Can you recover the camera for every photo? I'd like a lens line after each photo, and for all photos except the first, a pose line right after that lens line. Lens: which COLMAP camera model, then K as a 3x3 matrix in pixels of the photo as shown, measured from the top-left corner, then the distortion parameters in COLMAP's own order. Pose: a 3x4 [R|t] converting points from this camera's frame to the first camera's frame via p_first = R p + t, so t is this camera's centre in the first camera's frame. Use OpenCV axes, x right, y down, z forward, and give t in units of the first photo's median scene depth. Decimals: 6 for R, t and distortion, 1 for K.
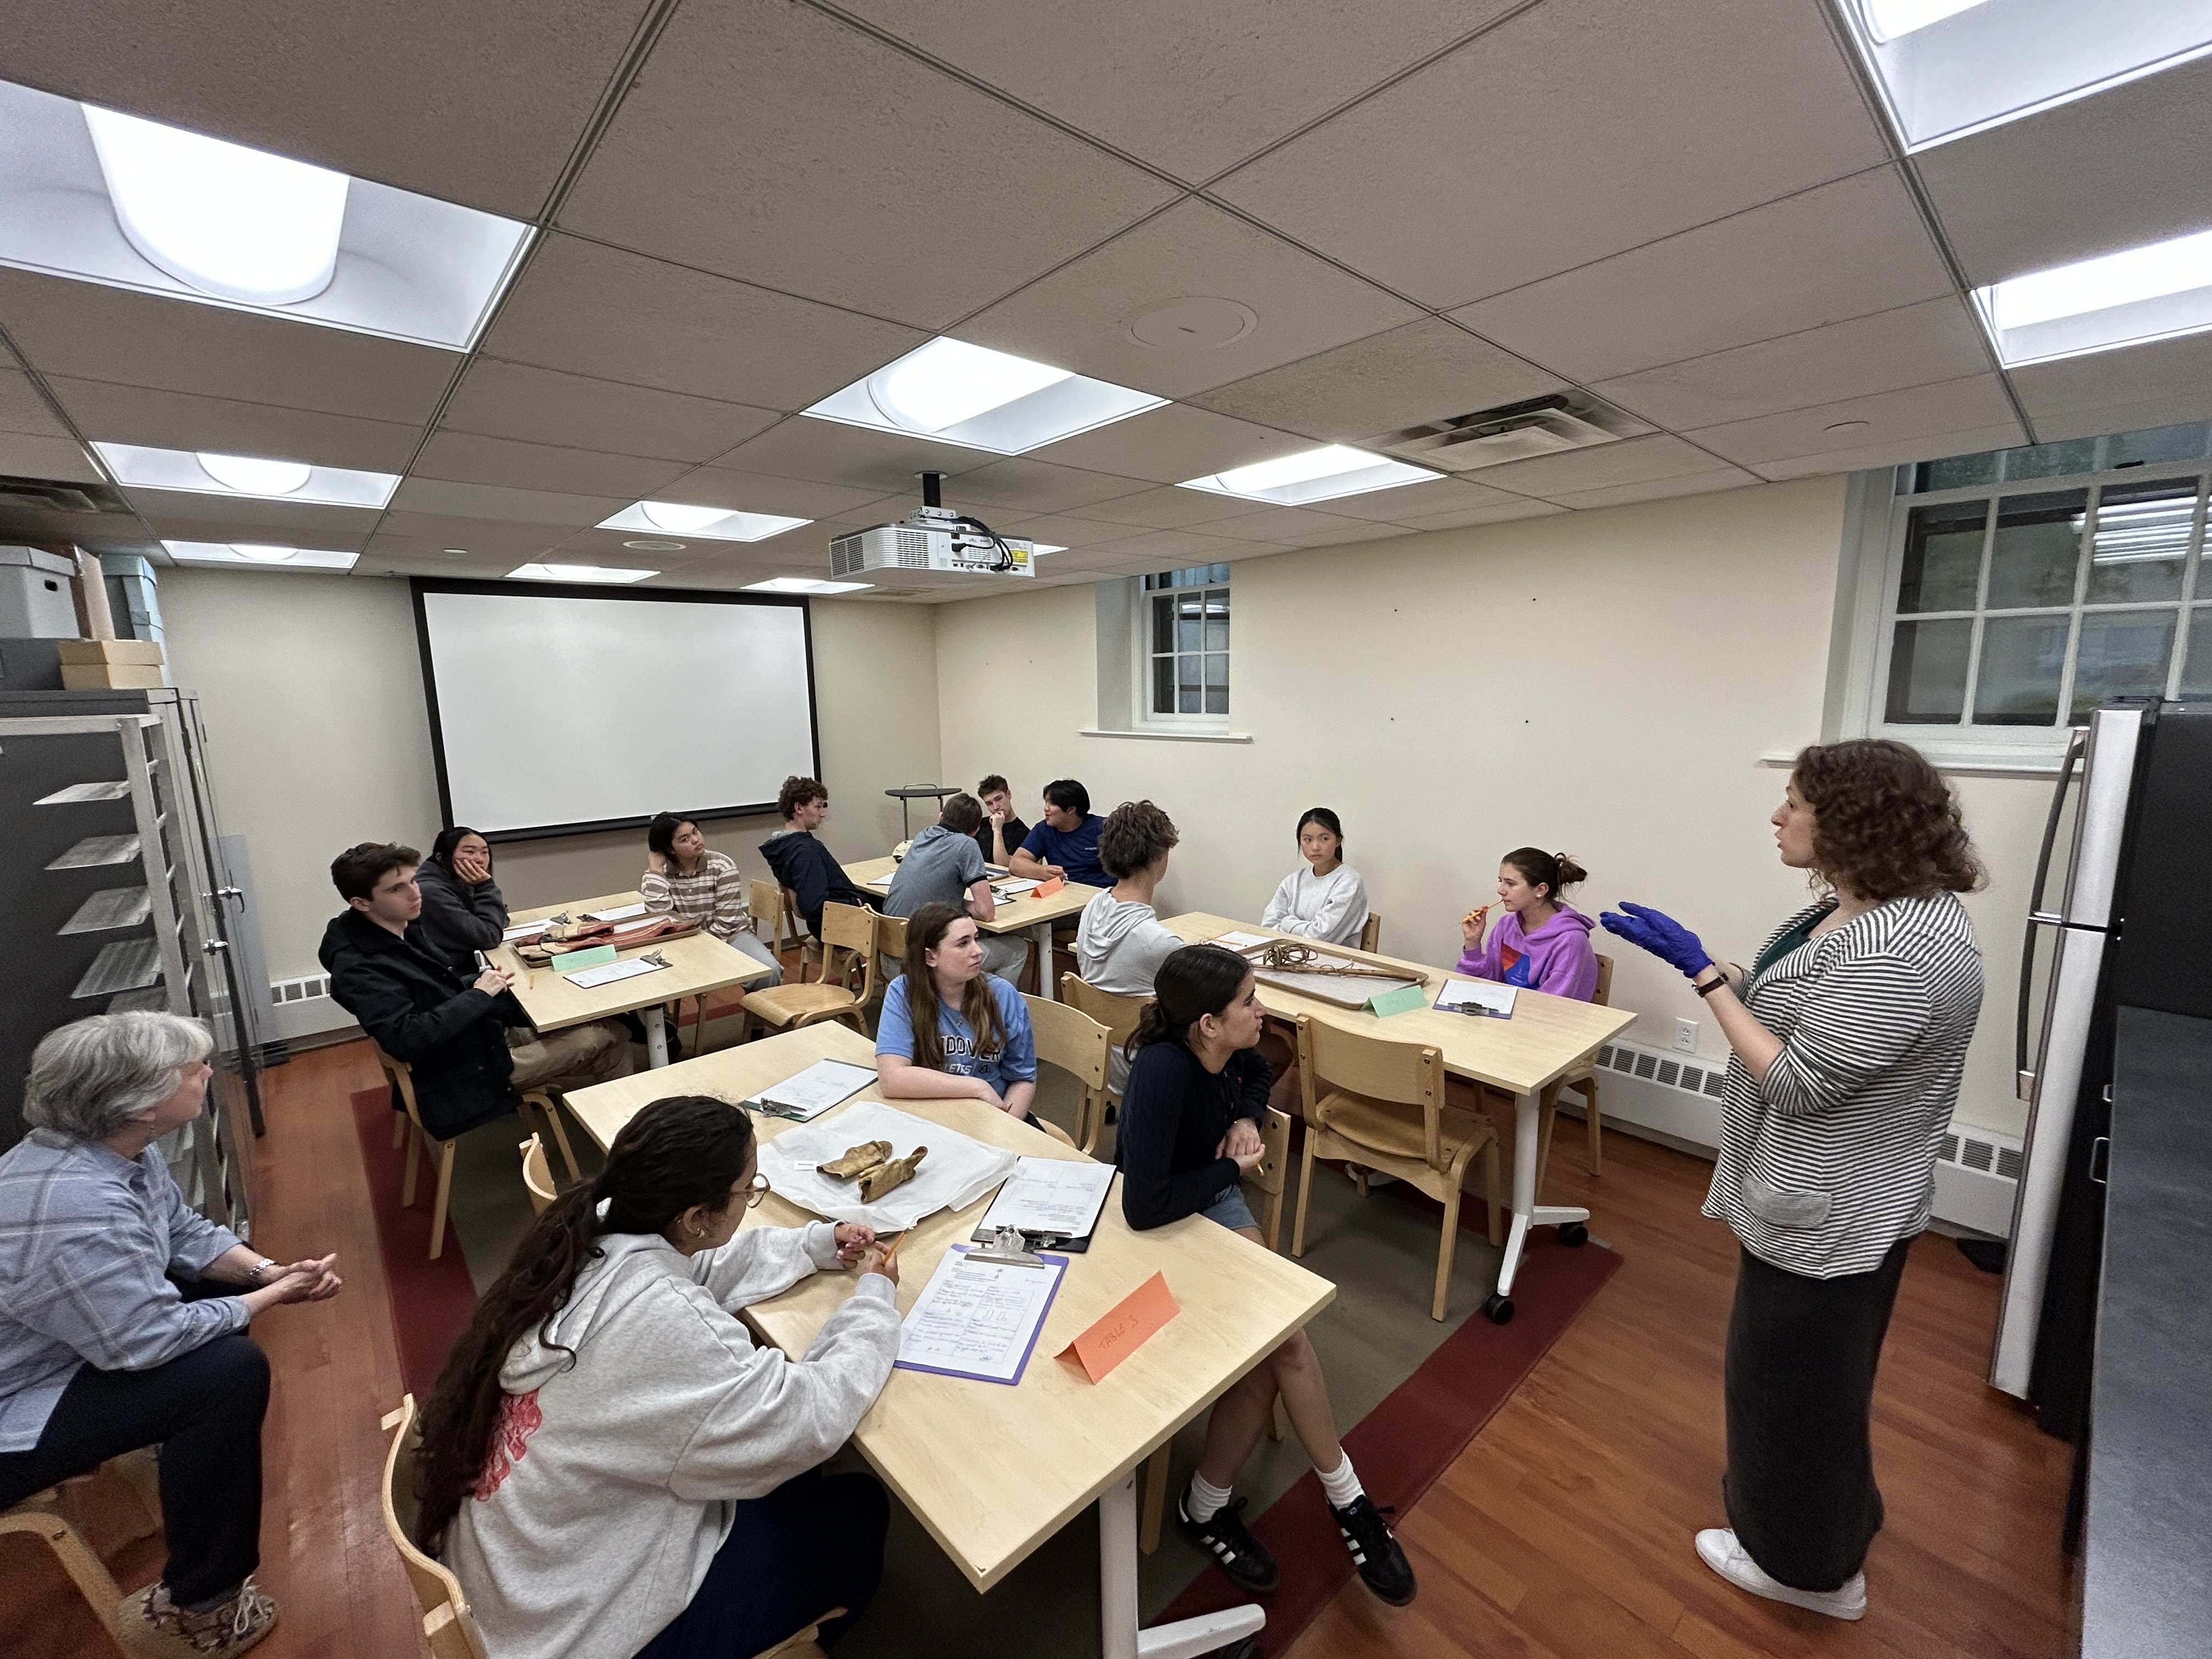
lens RADIAL K [[915.2, 0, 1103.8], [0, 915.2, 832.3], [0, 0, 1]] dist [0.002219, -0.000174]
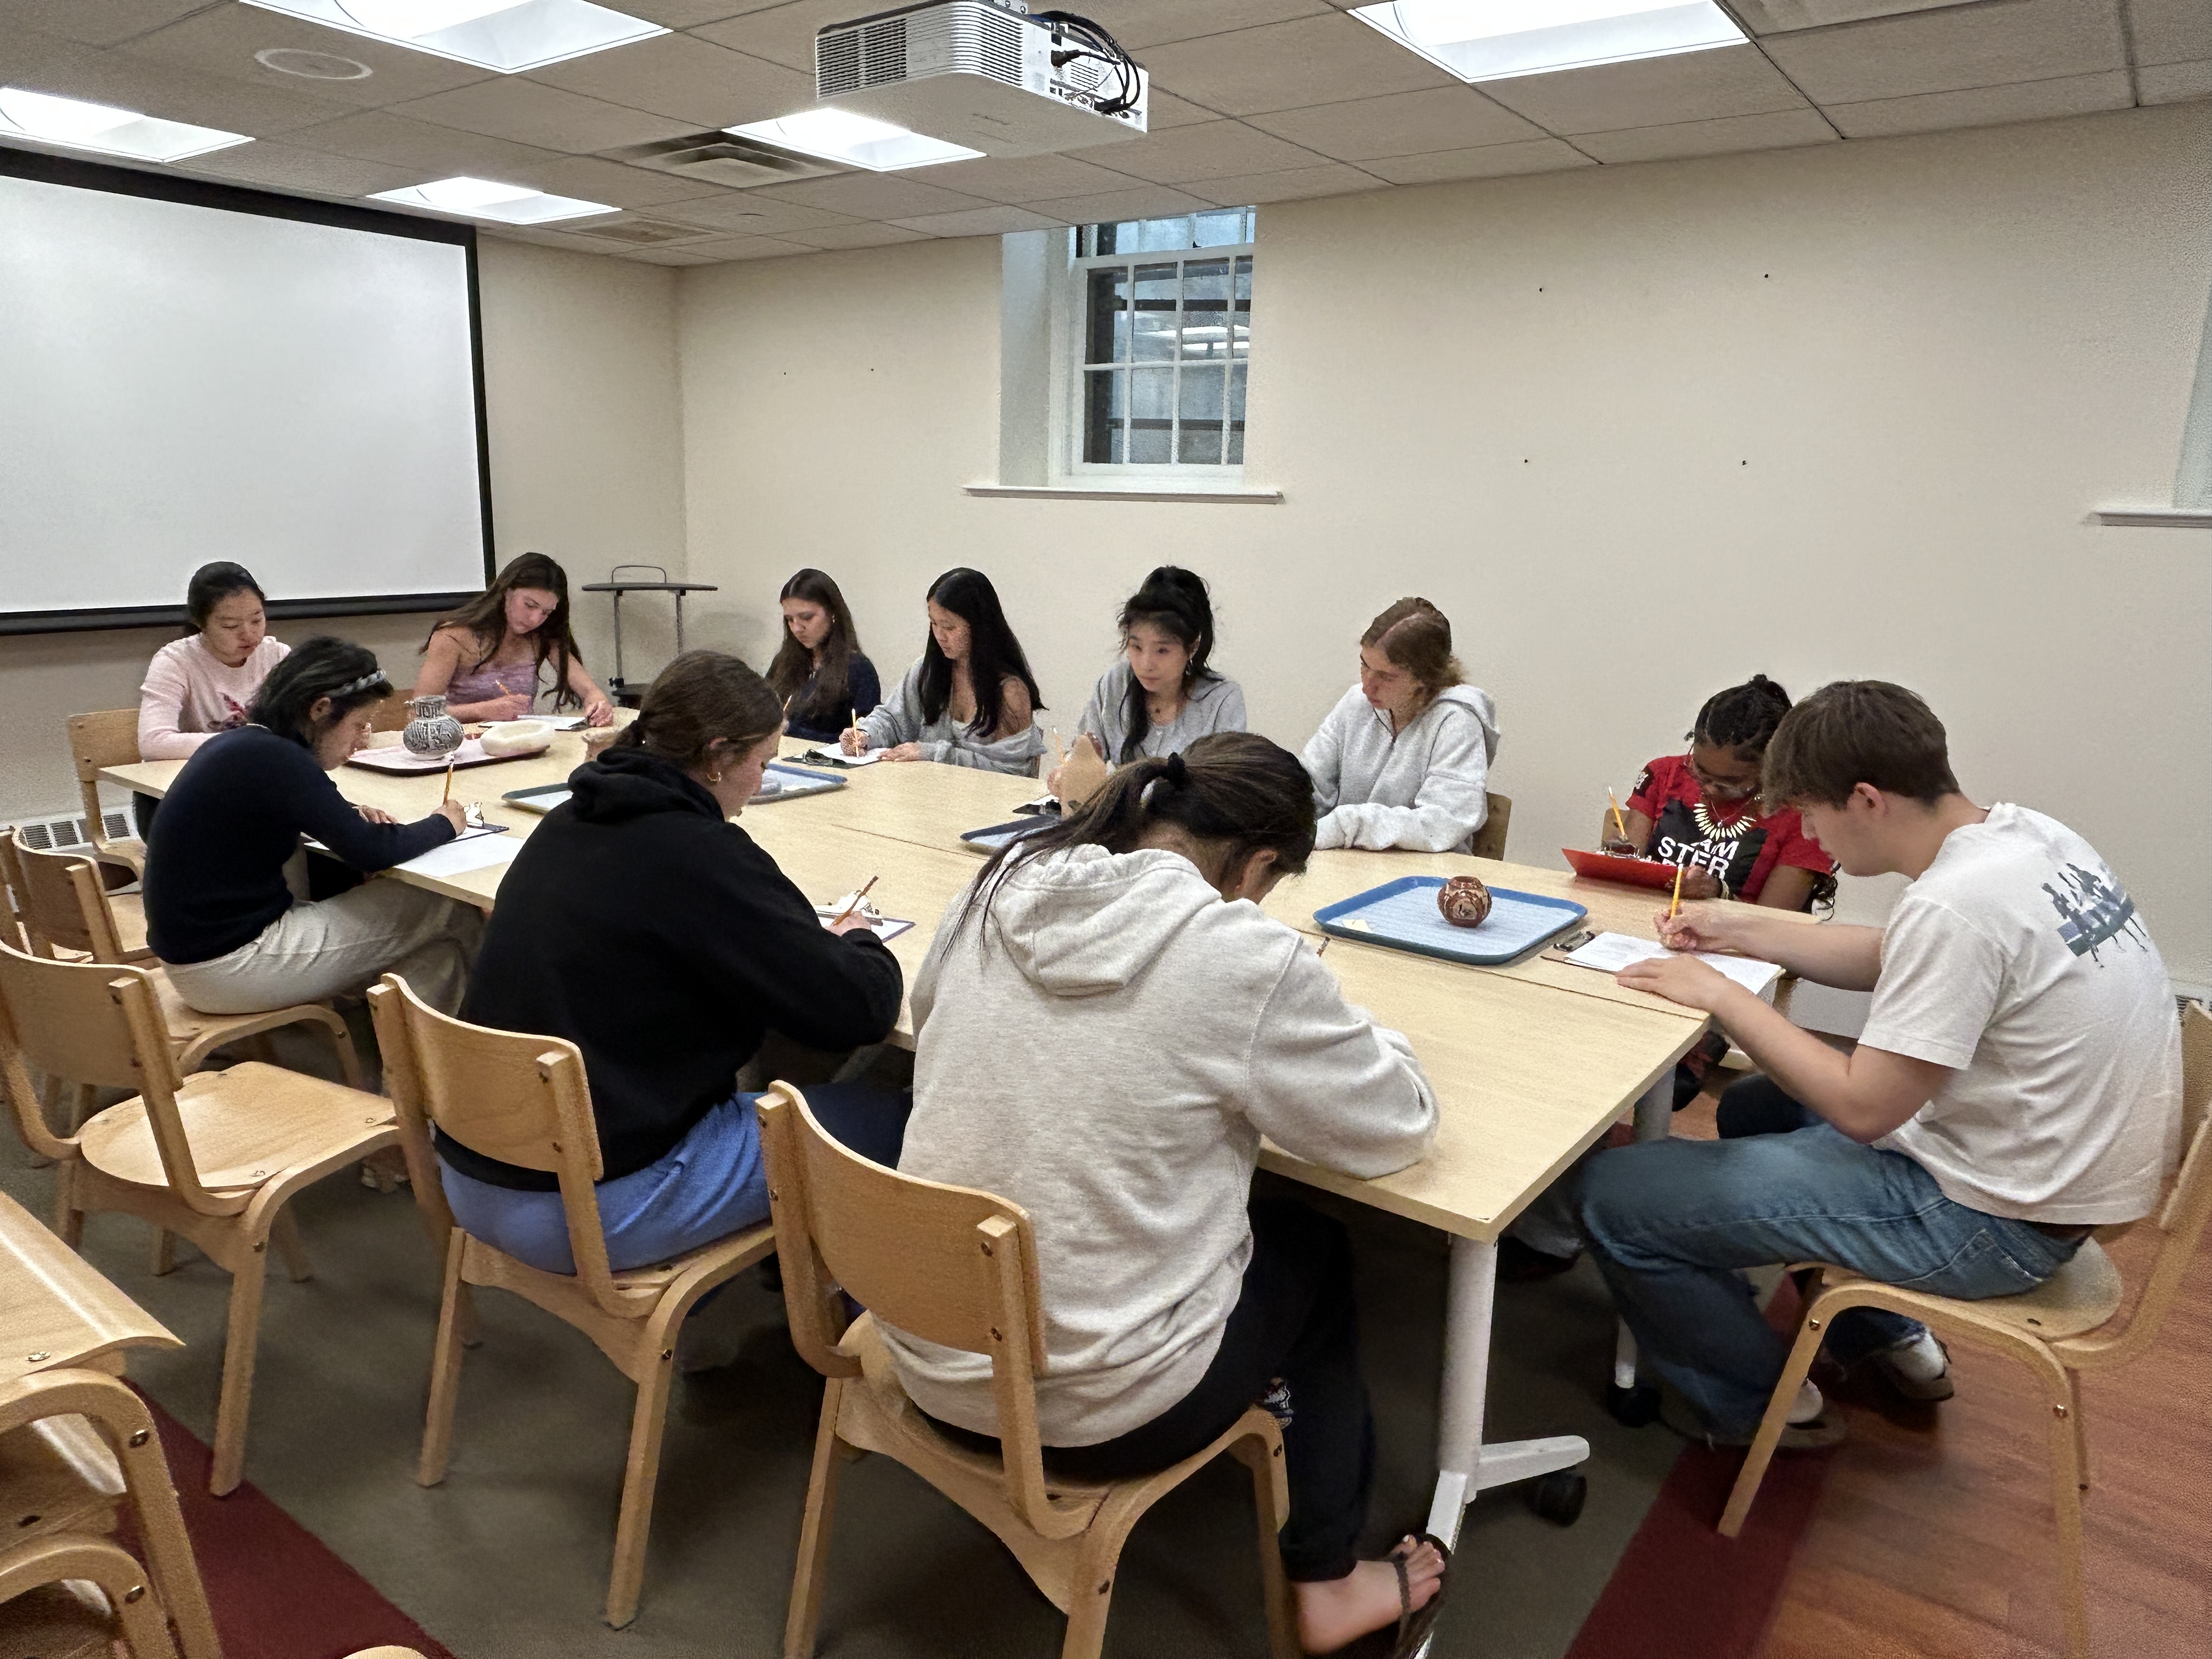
lens RADIAL K [[1476.9, 0, 1098.4], [0, 1476.9, 802.2], [0, 0, 1]] dist [-0.002889, -0.004011]
pose [[0.978581, -0.001620, 0.205855, -0.301481], [-0.008017, 0.998911, 0.045971, 0.109620], [-0.205705, -0.046637, 0.977502, 0.046627]]
